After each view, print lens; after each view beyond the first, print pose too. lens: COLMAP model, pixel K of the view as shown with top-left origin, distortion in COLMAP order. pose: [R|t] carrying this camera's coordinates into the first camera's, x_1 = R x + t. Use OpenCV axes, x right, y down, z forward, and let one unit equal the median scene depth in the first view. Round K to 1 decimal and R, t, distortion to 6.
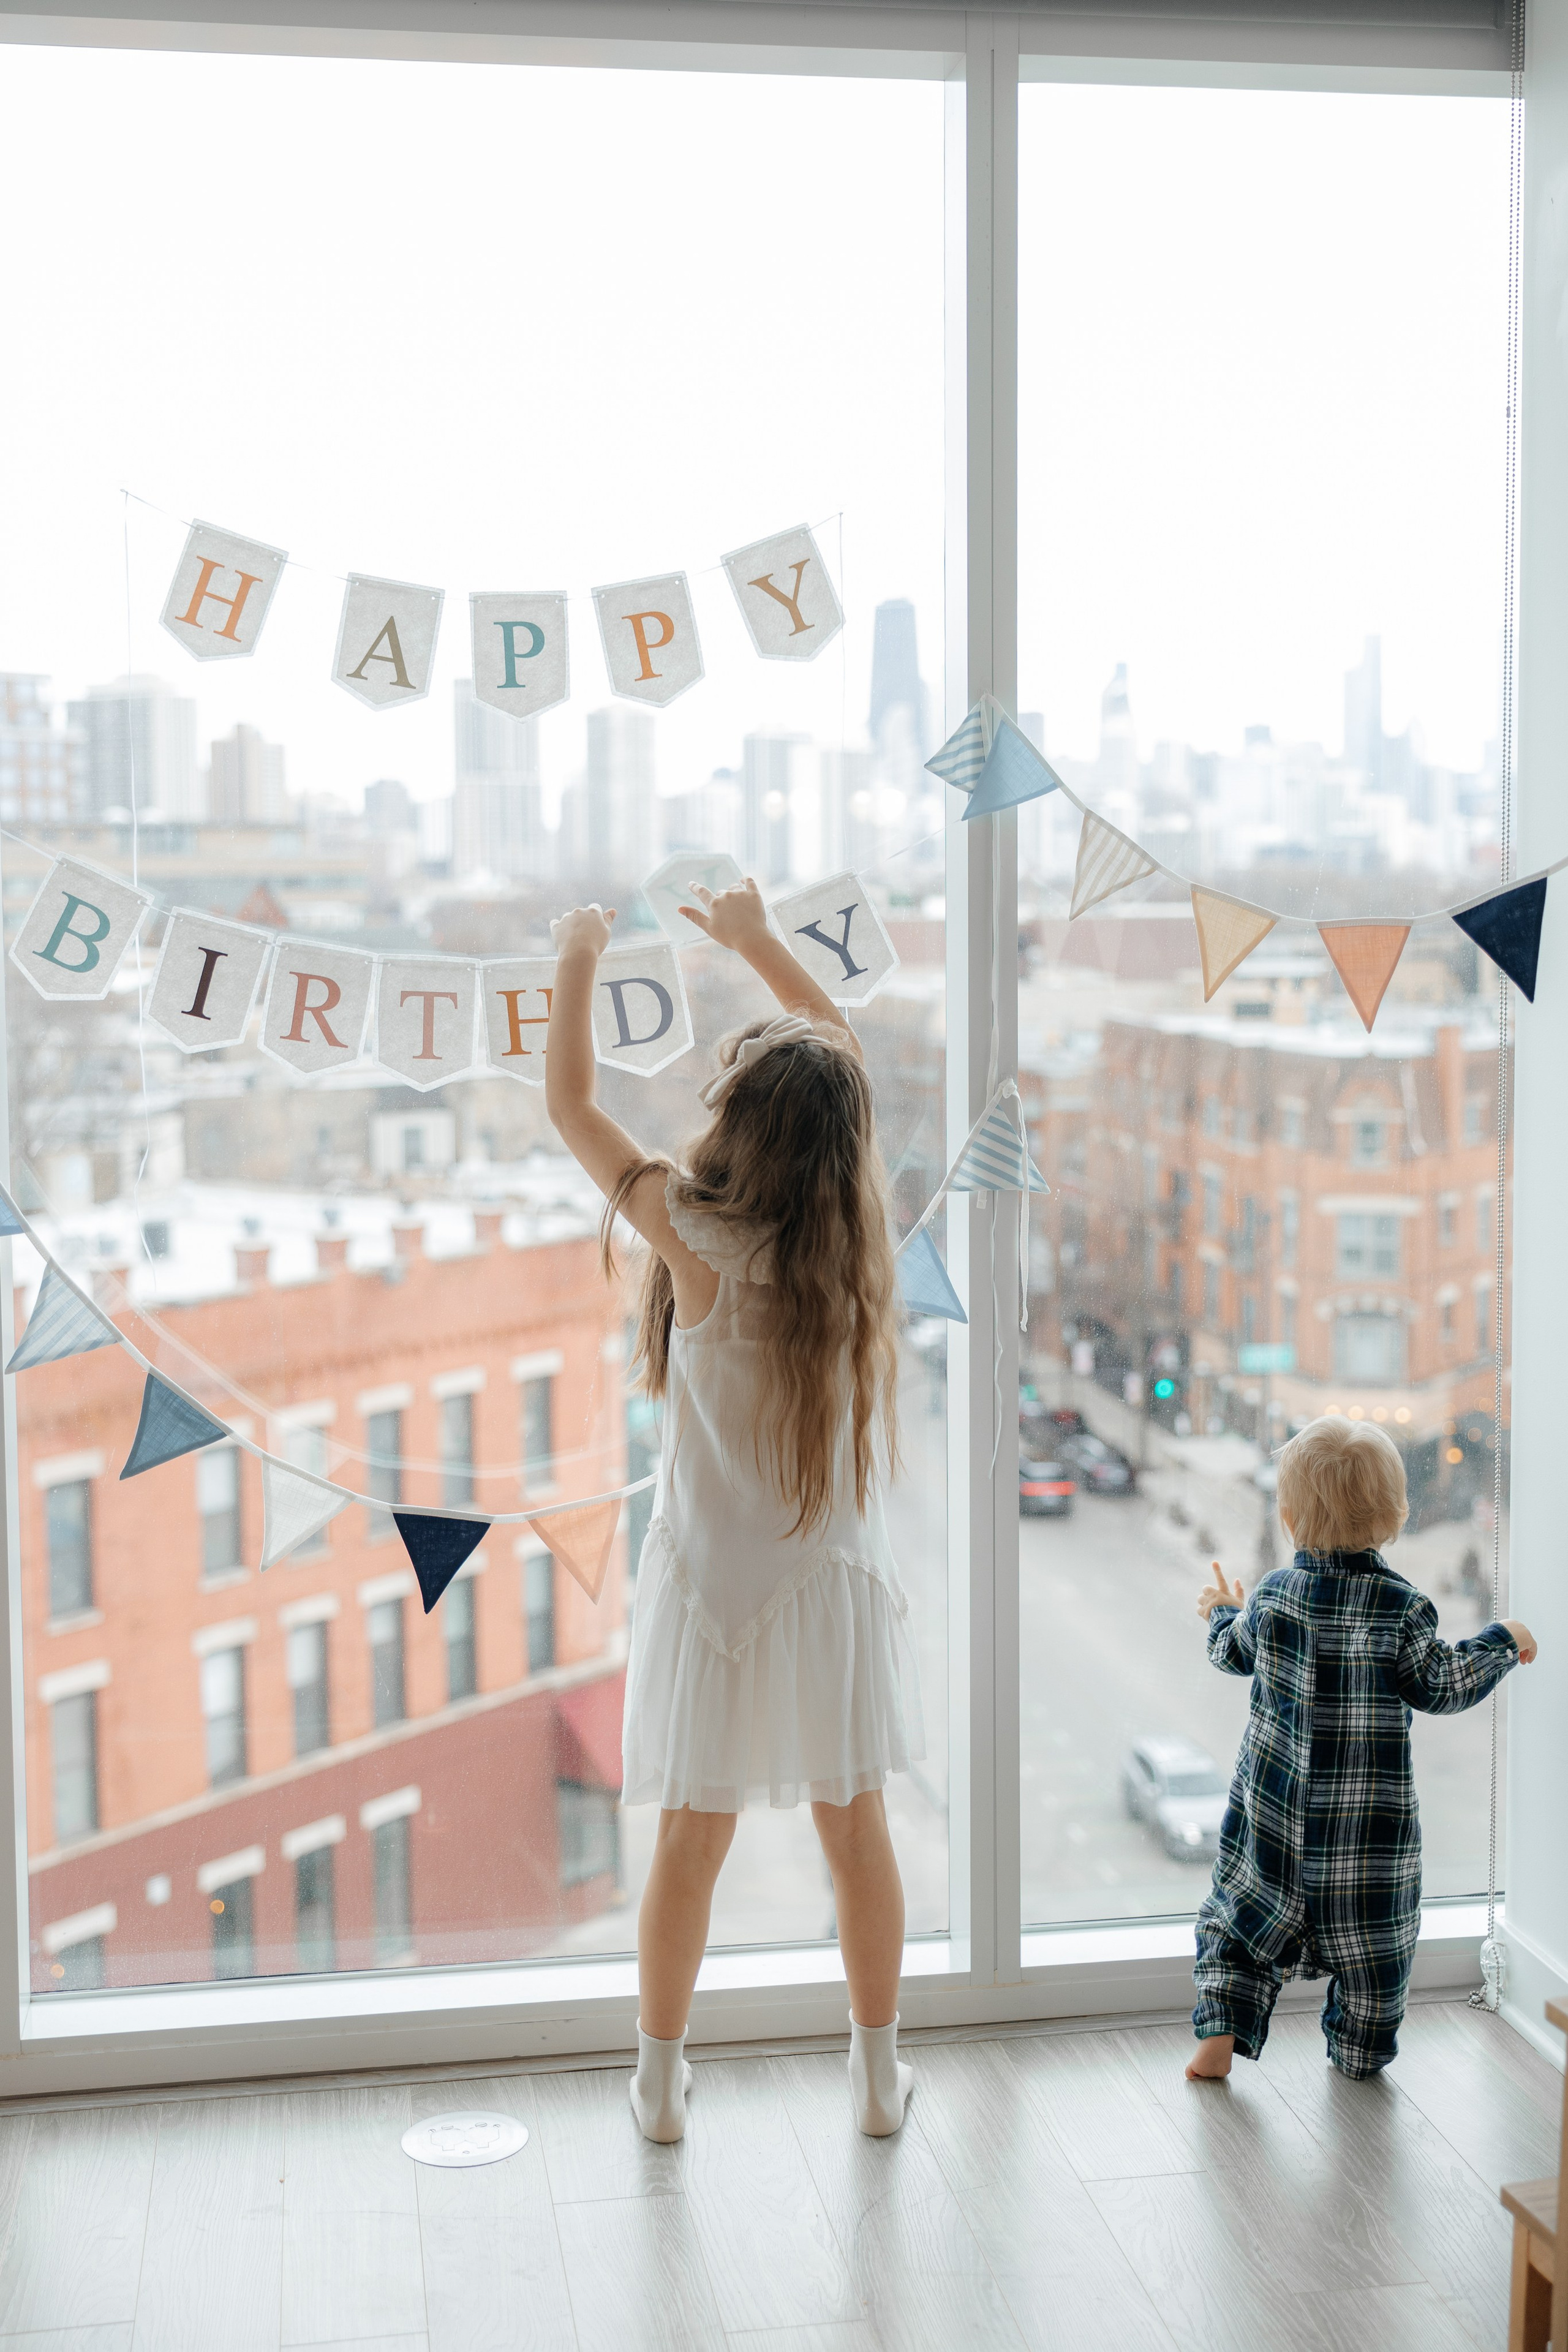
lens RADIAL K [[3130.9, 0, 784.0], [0, 3130.9, 1176.0], [0, 0, 1]] dist [-0.023189, -0.005980]
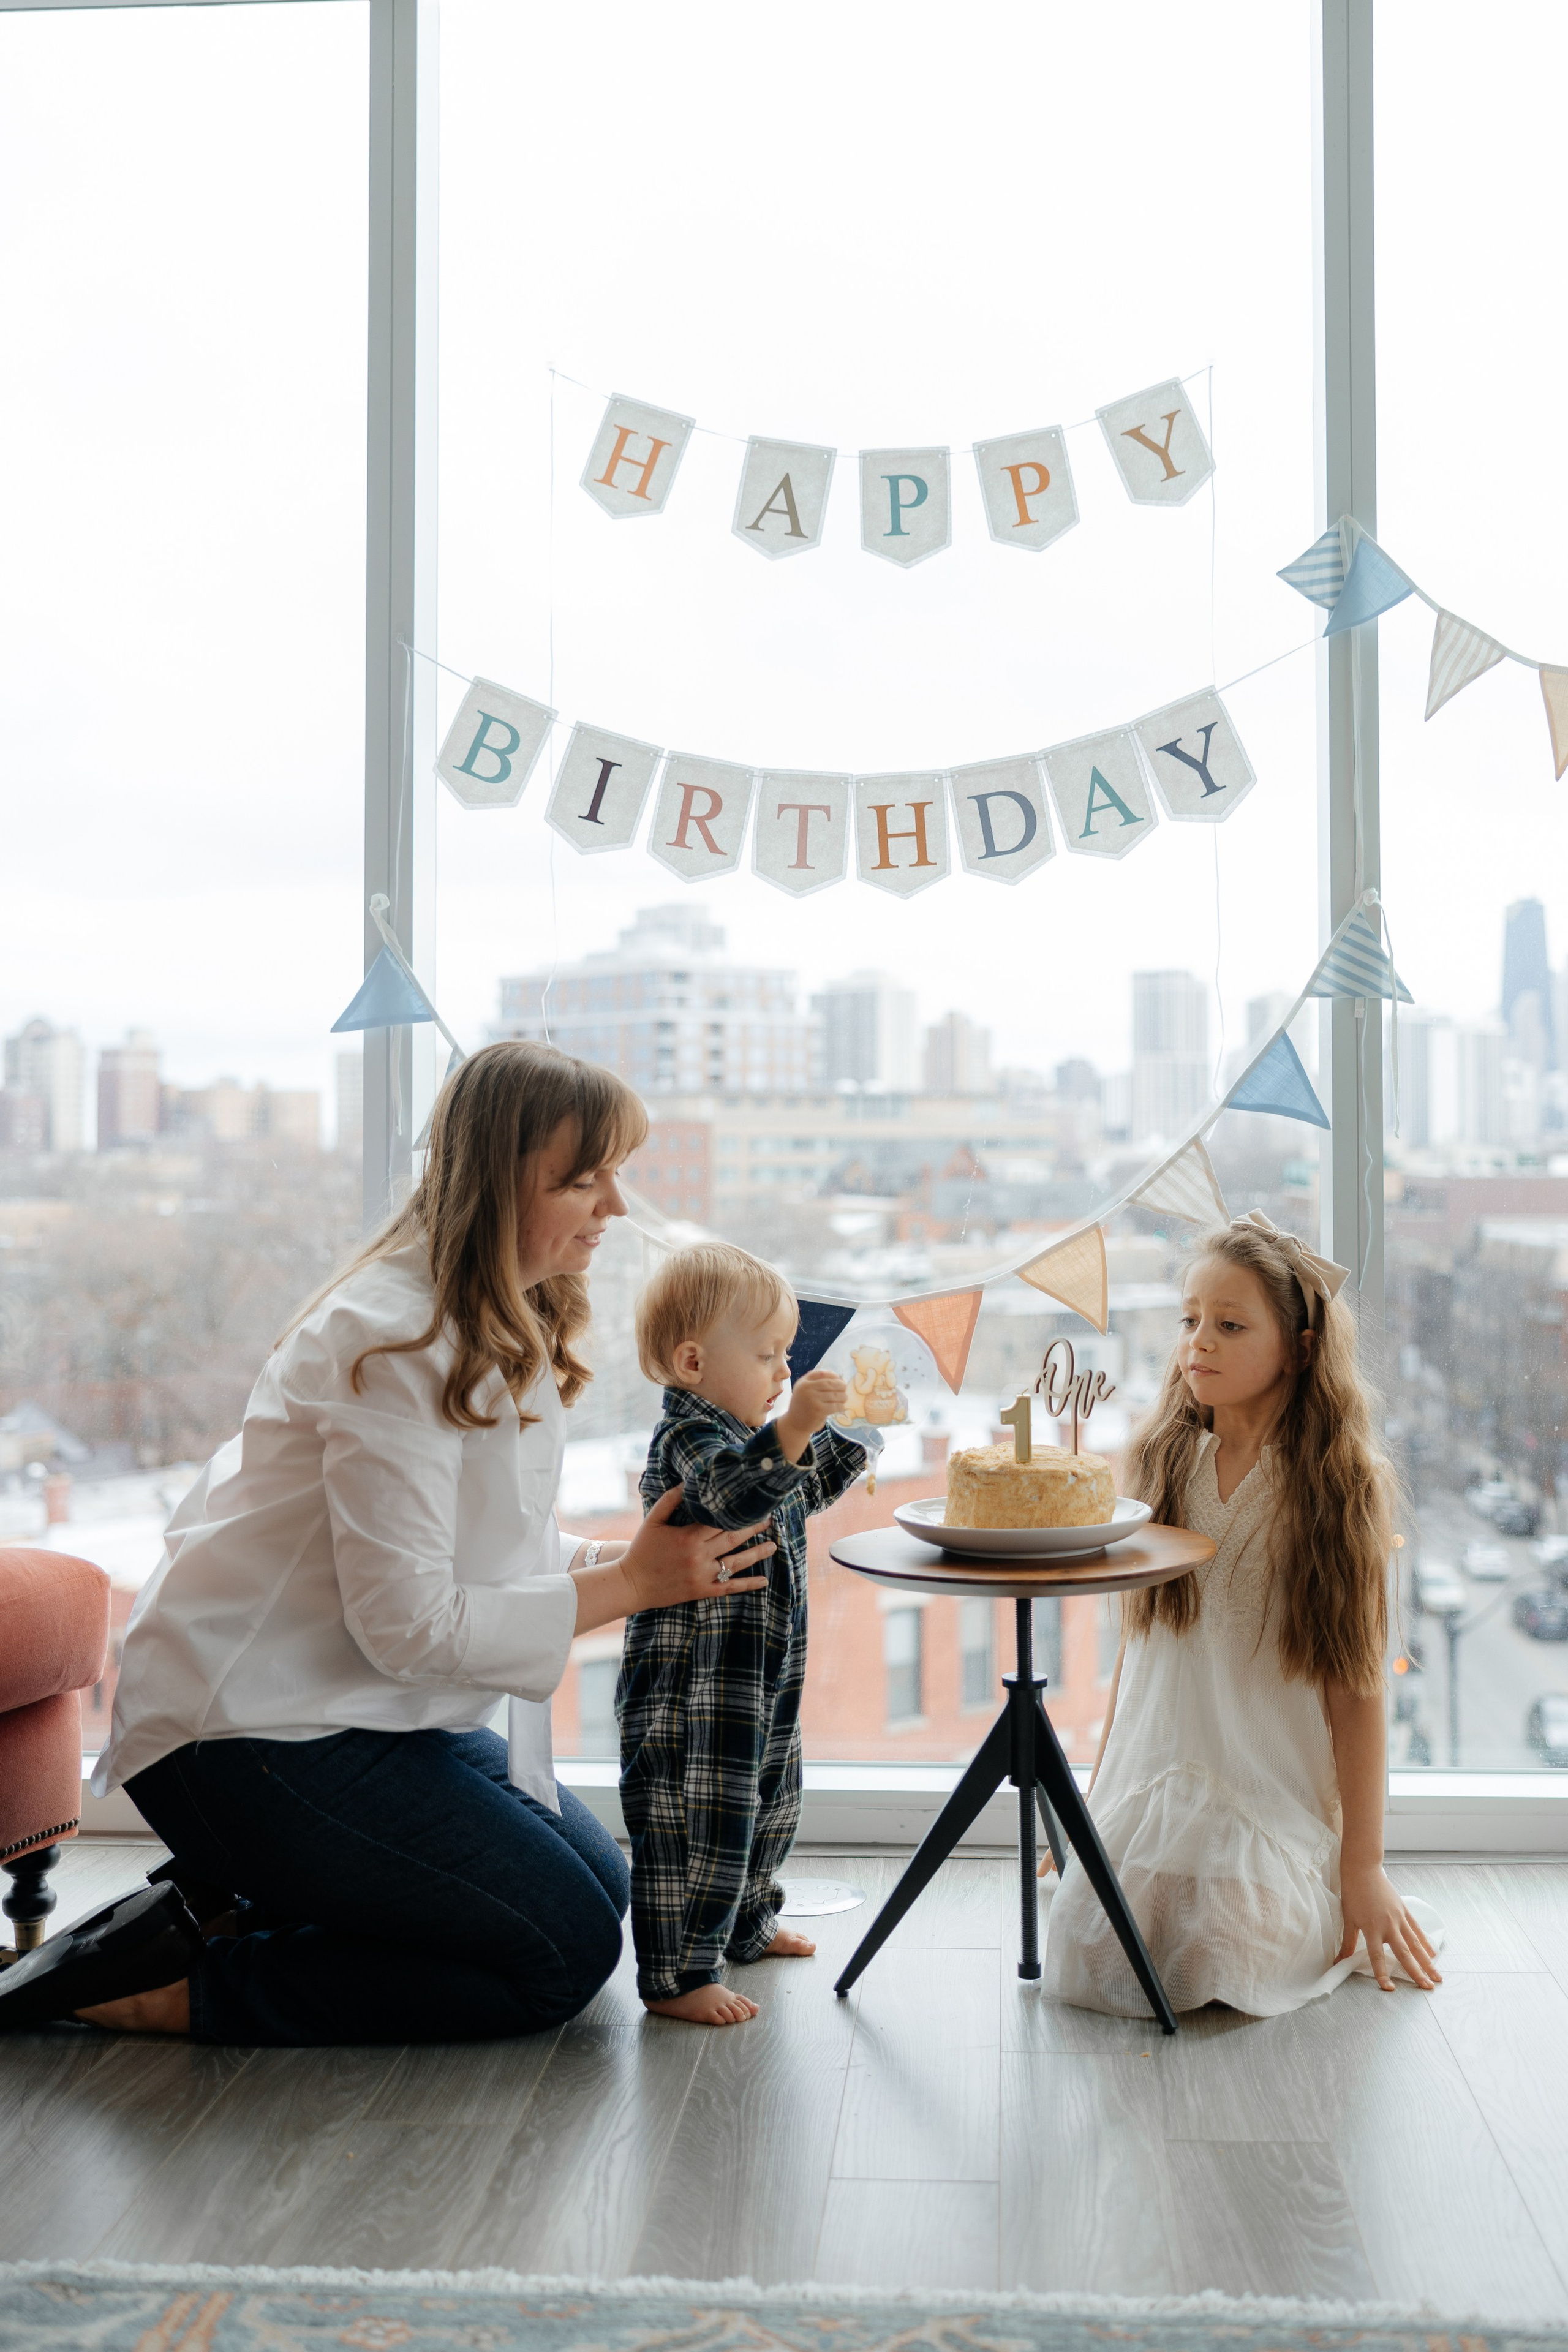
lens RADIAL K [[2654.5, 0, 784.0], [0, 2654.5, 1176.0], [0, 0, 1]] dist [-0.033215, 0.006563]
pose [[0.967974, 0.002547, -0.251036, 0.104783], [-0.030262, 0.993841, -0.106607, 0.161378], [0.249218, 0.110790, 0.962089, 0.136739]]
